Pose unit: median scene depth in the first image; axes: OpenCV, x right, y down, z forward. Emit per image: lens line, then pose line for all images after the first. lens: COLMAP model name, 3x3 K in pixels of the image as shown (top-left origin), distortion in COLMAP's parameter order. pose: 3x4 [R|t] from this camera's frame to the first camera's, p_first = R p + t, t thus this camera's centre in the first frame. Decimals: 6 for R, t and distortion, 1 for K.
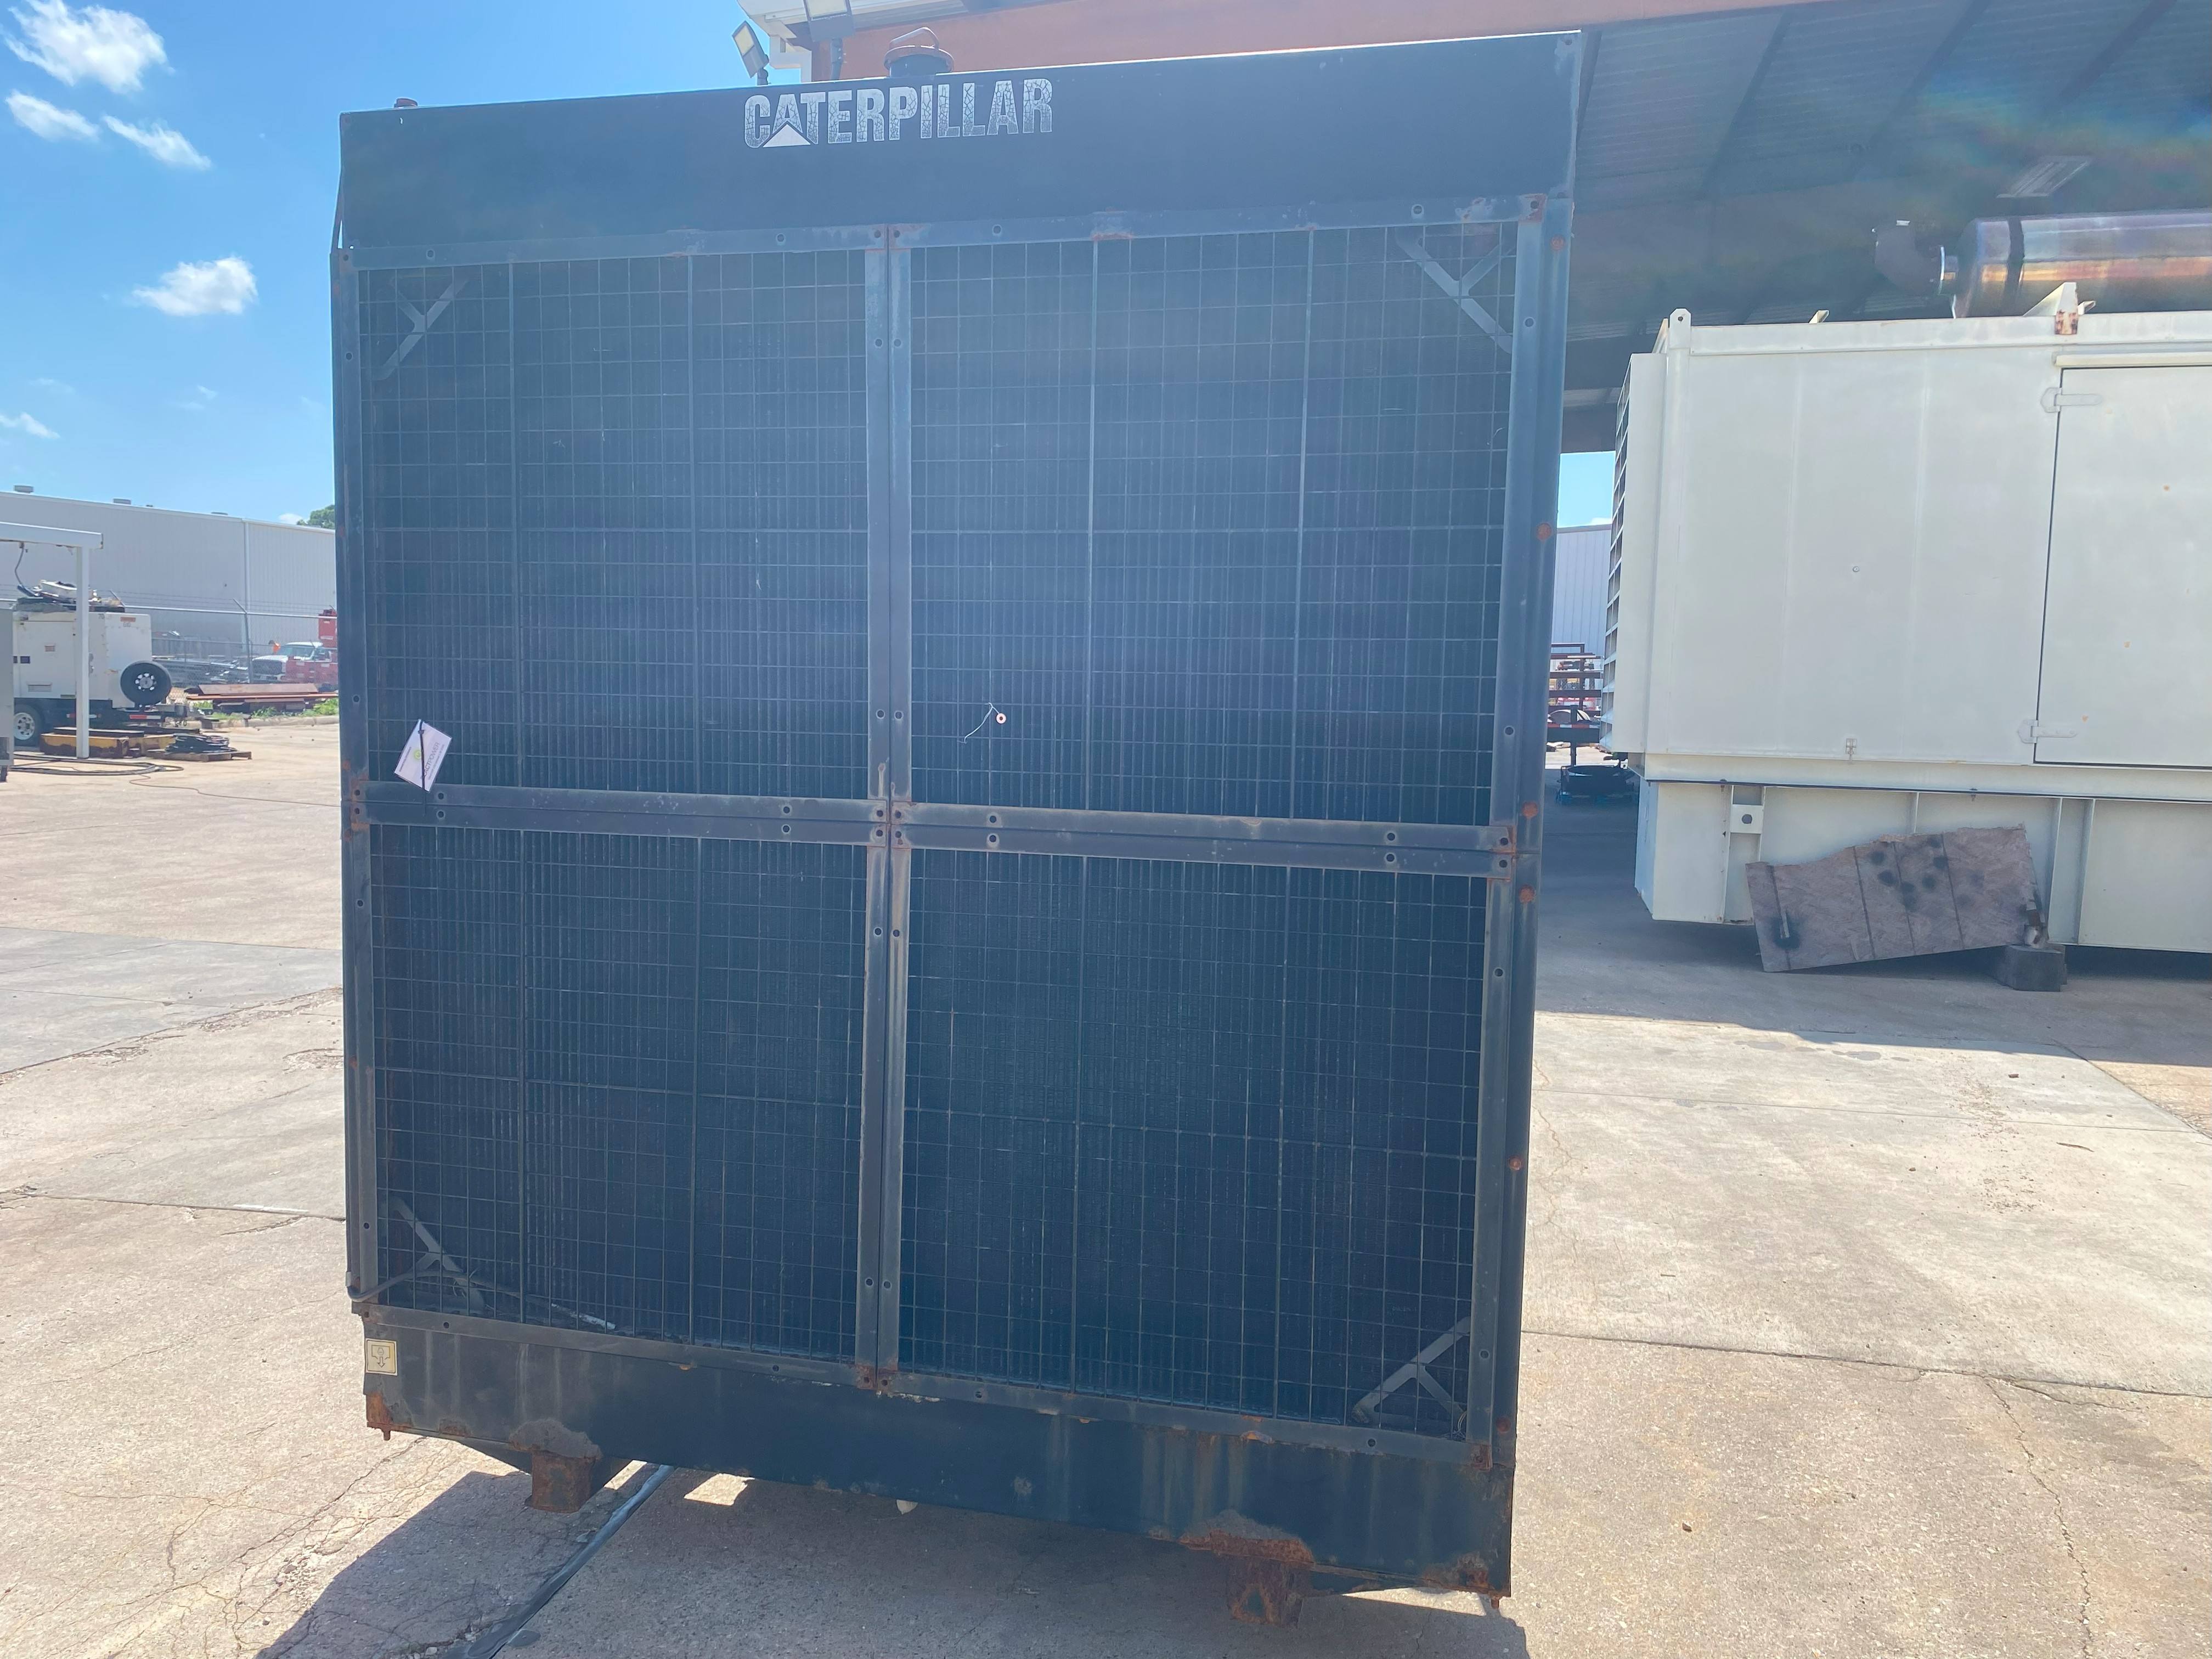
lens RADIAL K [[1774.6, 0, 1106.0], [0, 1774.6, 829.5], [0, 0, 1]] dist [0.007413, -0.008871]
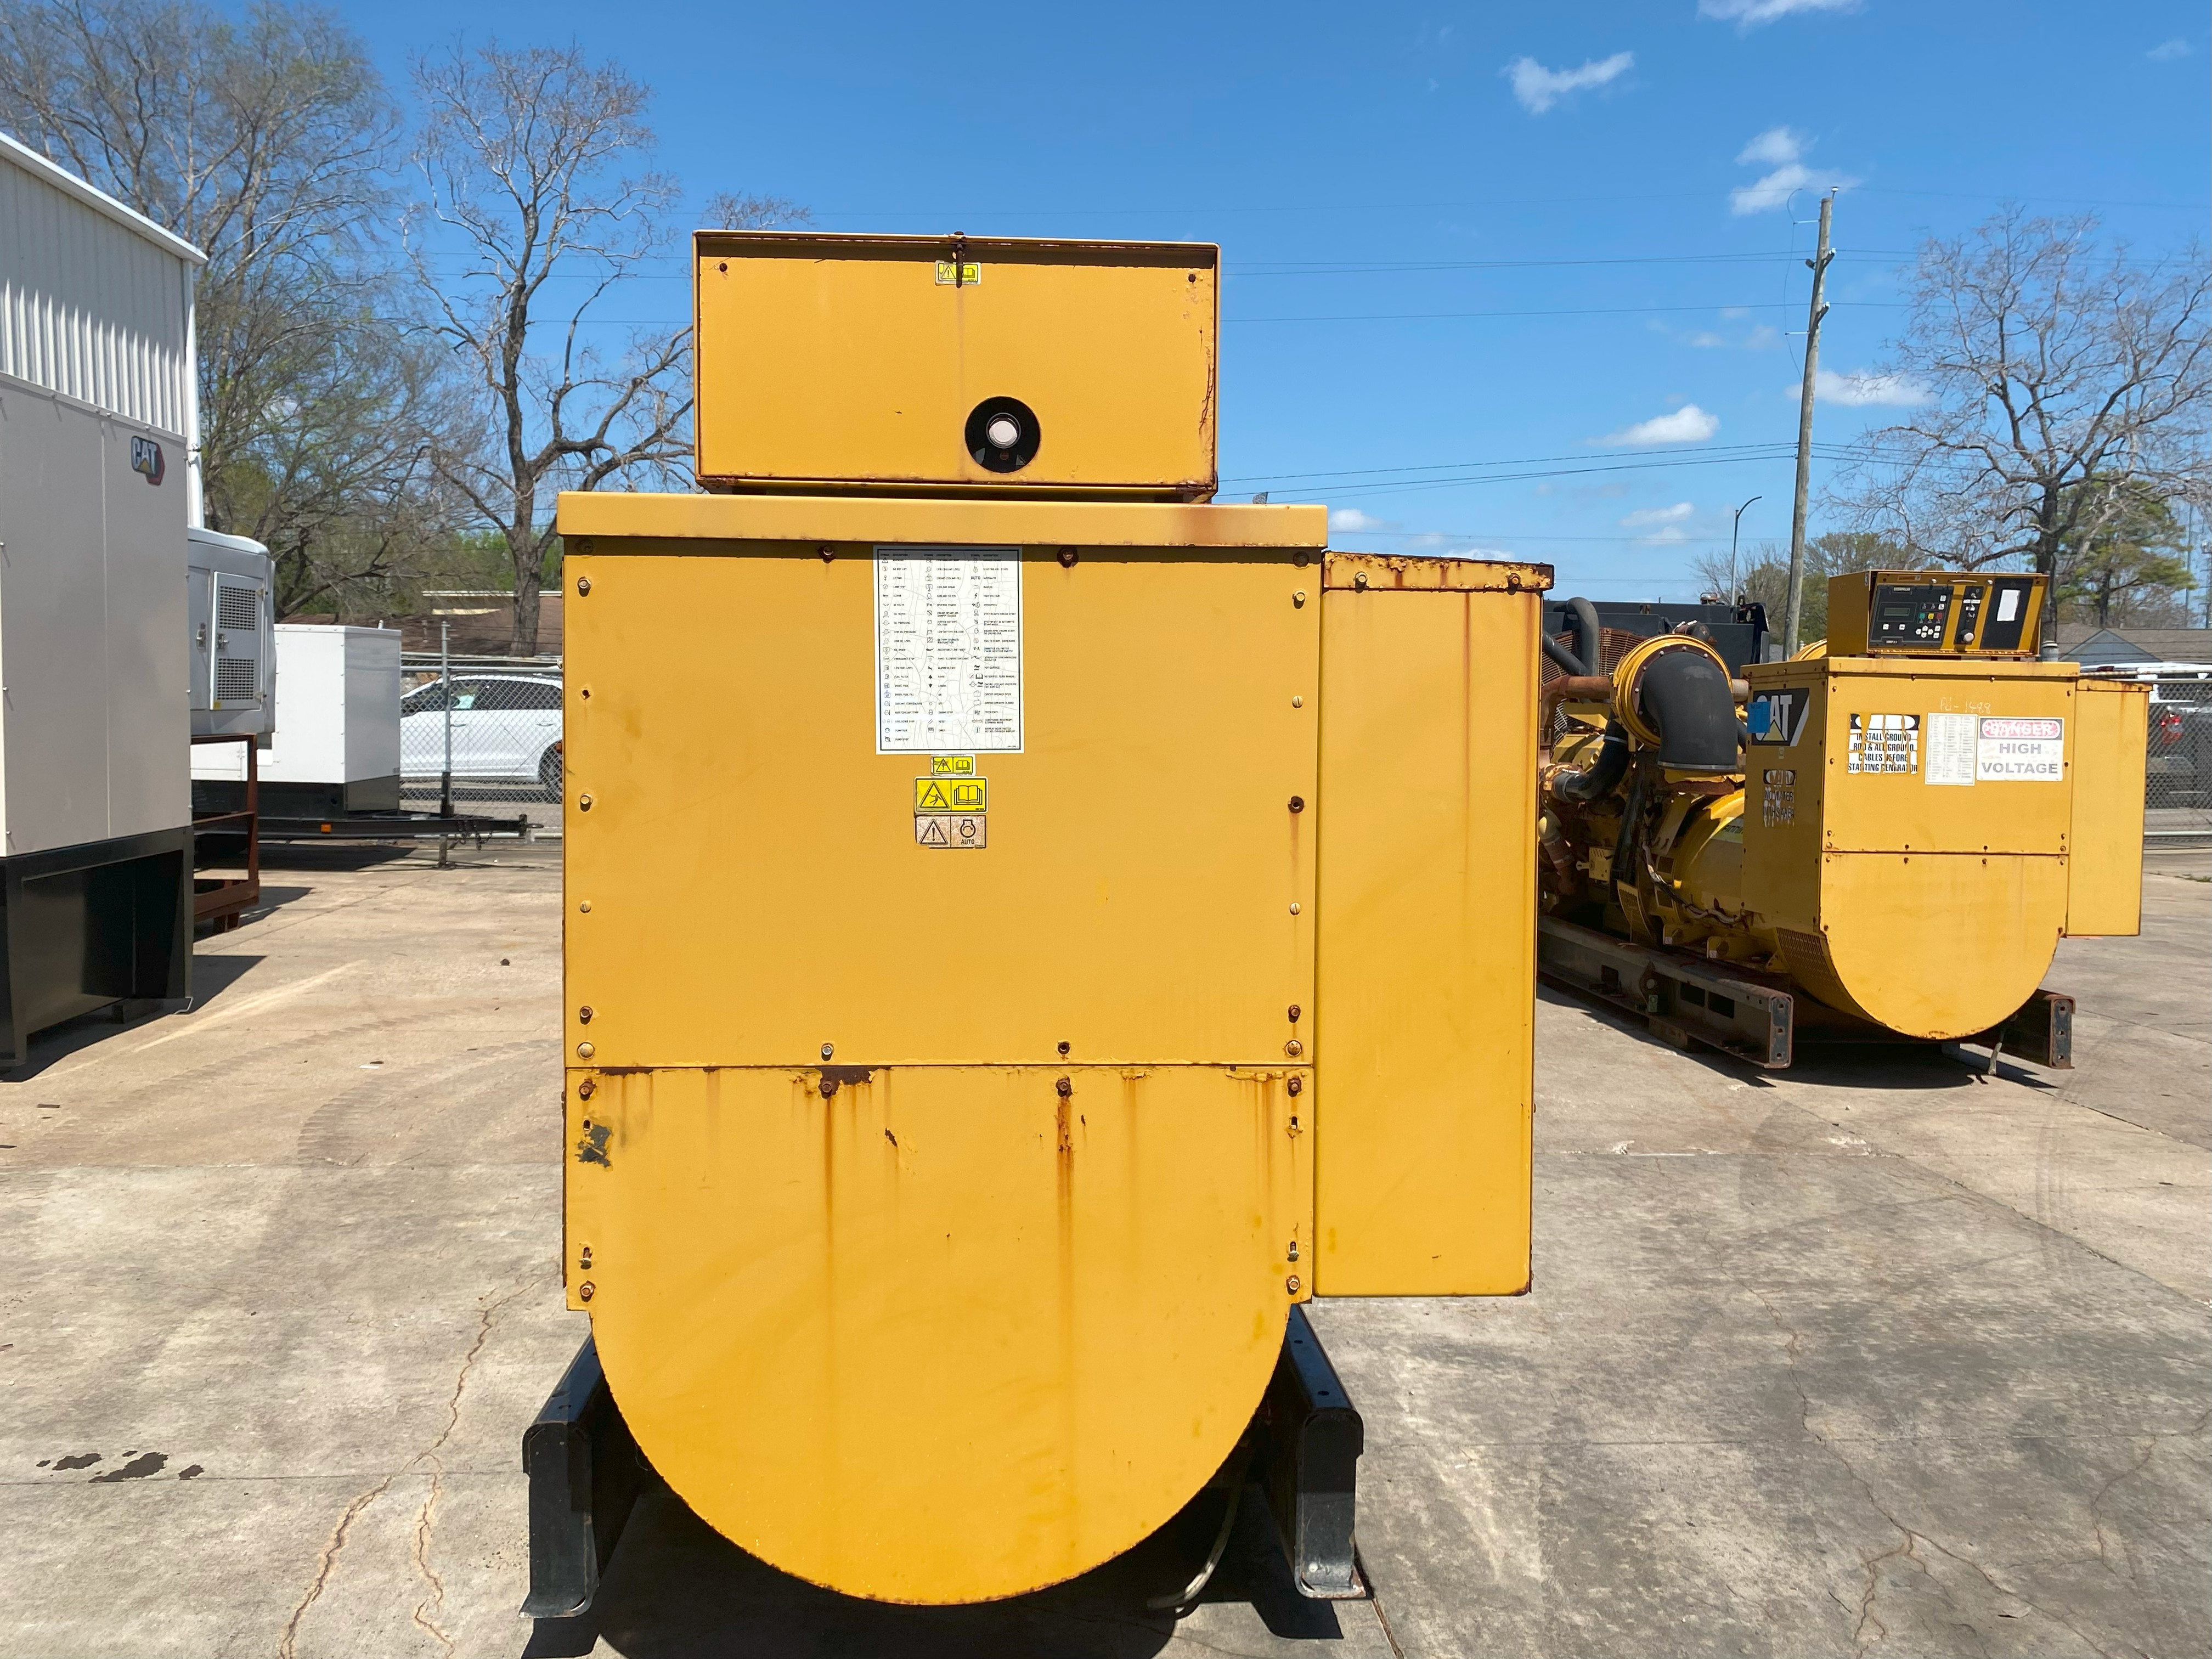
lens RADIAL K [[1774.6, 0, 1106.0], [0, 1774.6, 829.5], [0, 0, 1]] dist [0.007413, -0.008871]
pose [[-0.958281, -0.005366, -0.285777, 0.245672], [-0.053515, 0.985512, 0.160945, -0.180066], [0.280773, 0.169524, -0.944684, 1.940737]]
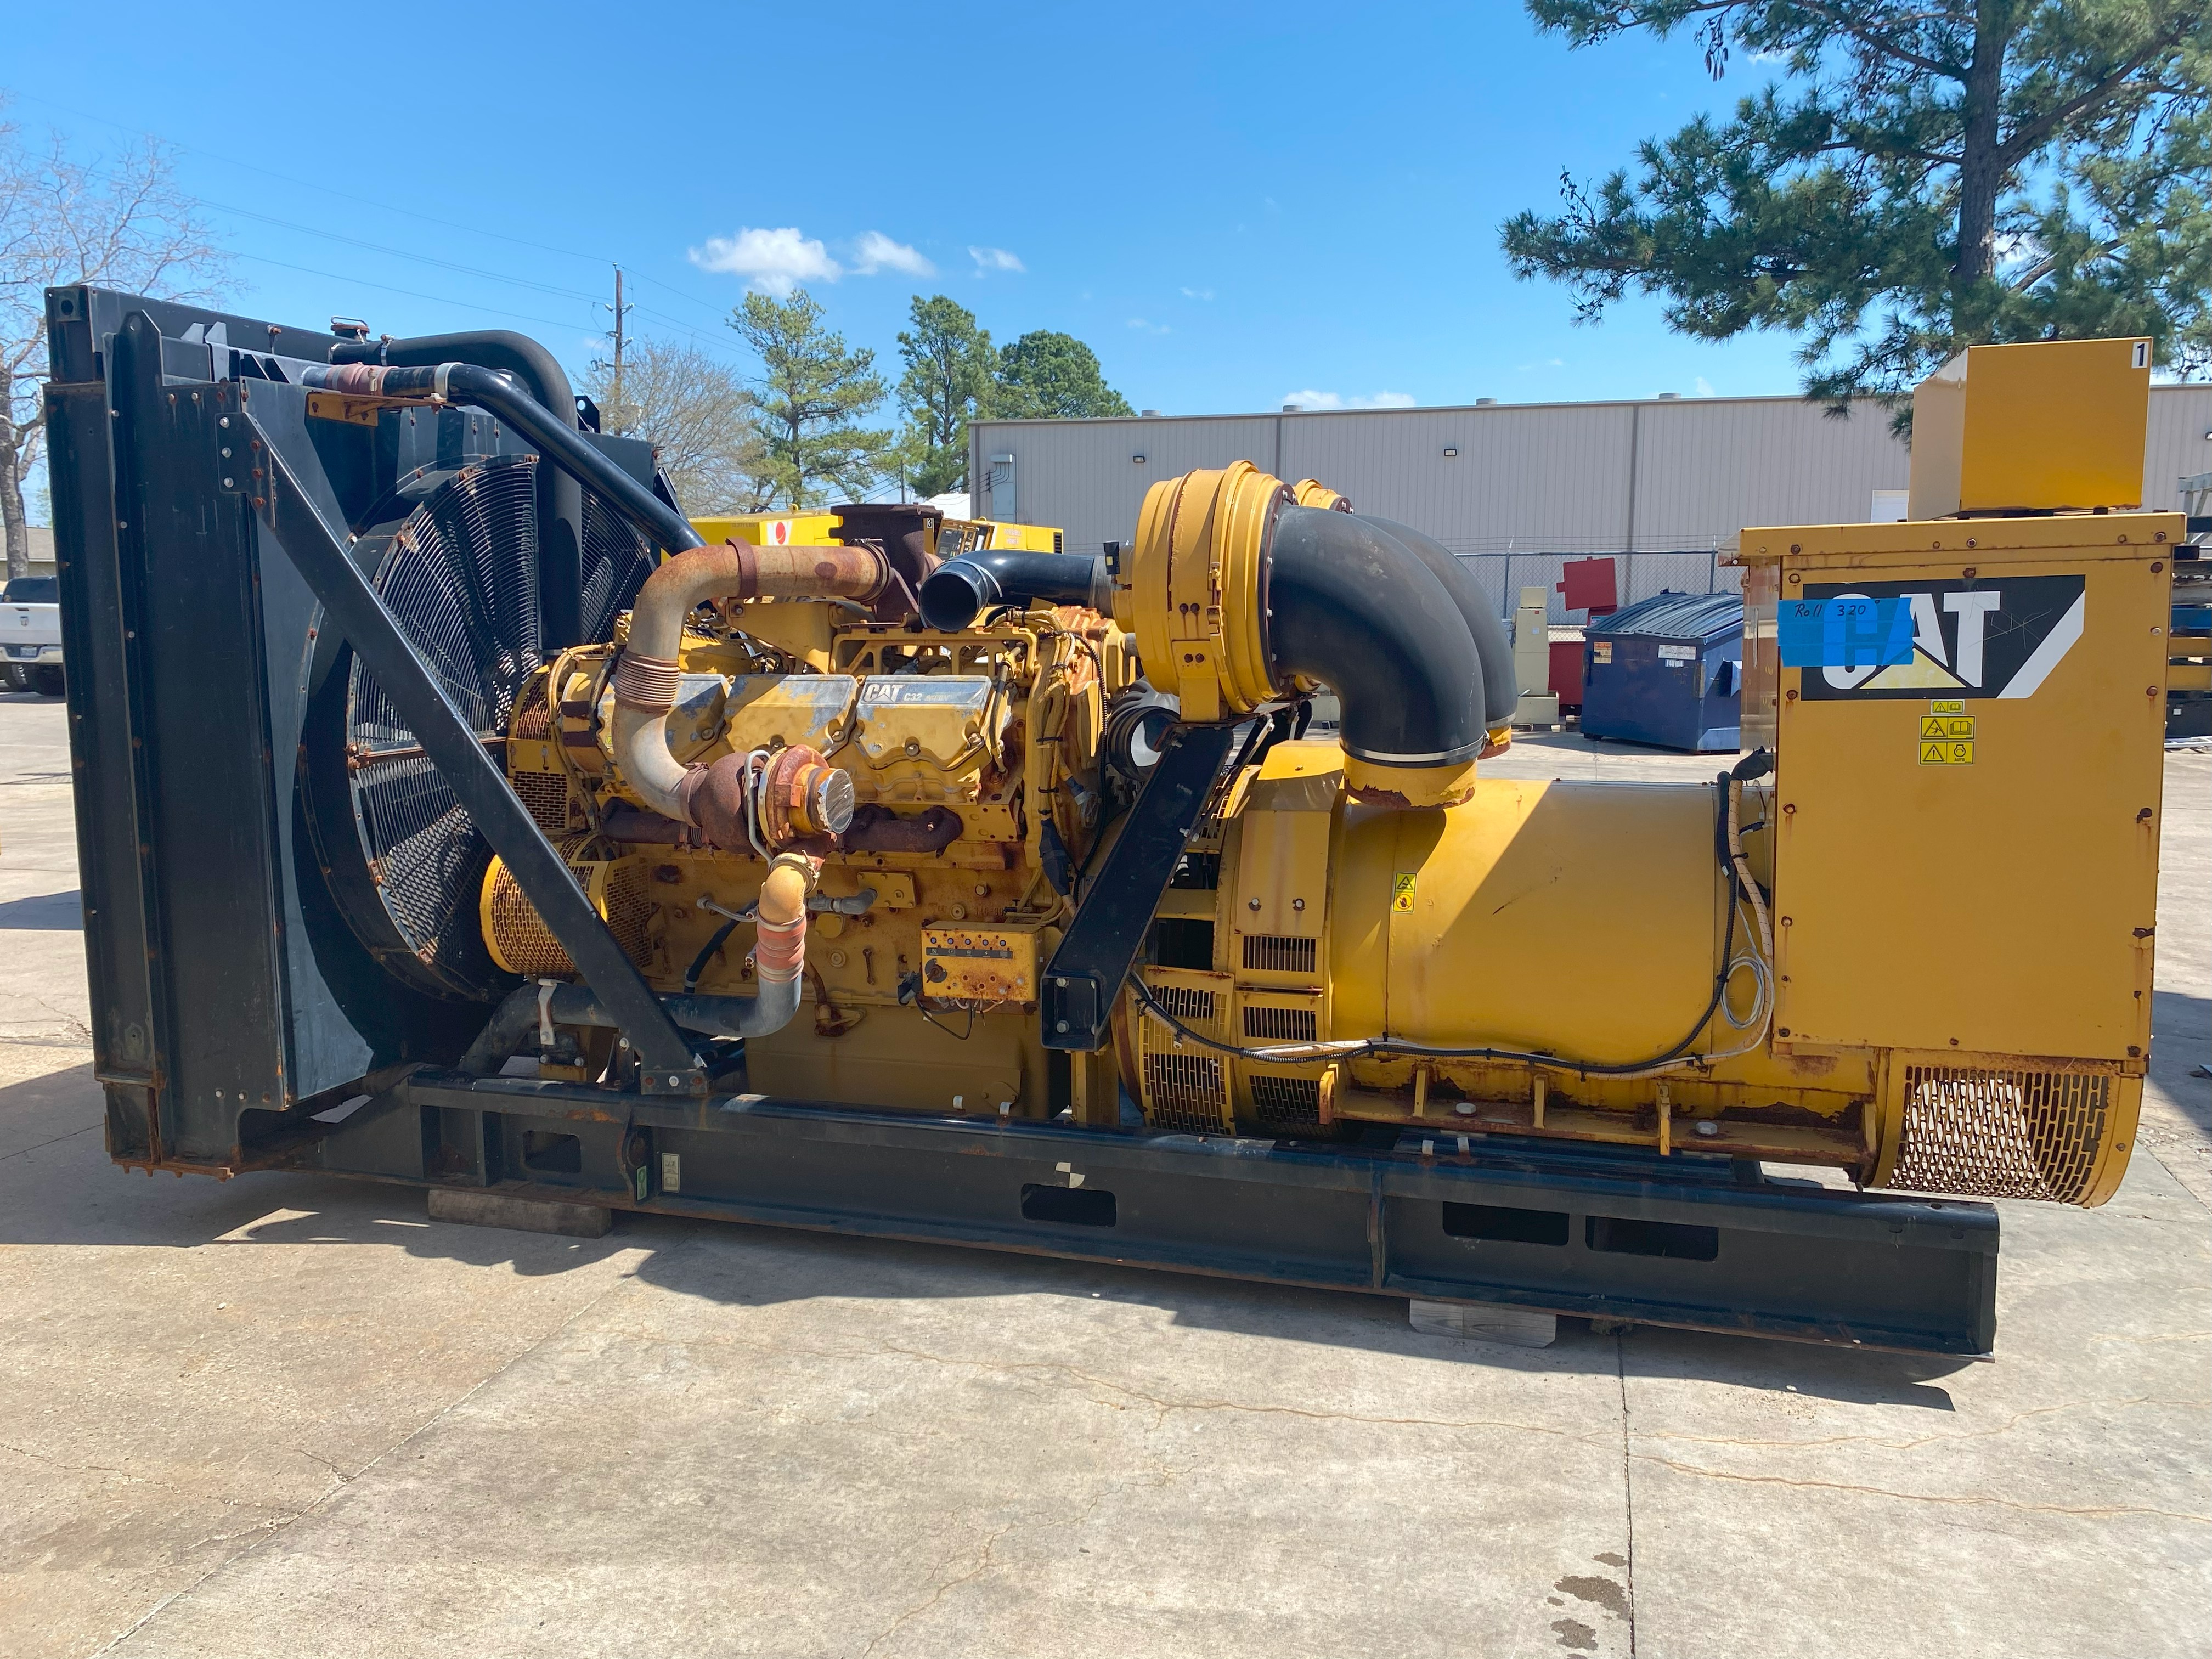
lens RADIAL K [[1679.1, 0, 1106.0], [0, 1679.1, 829.5], [0, 0, 1]] dist [-0.002362, -0.001851]
pose [[-0.073100, 0.123416, -0.989659, 0.940663], [-0.094770, 0.986964, 0.130080, -0.119083], [0.992812, 0.103298, -0.060451, 1.079936]]
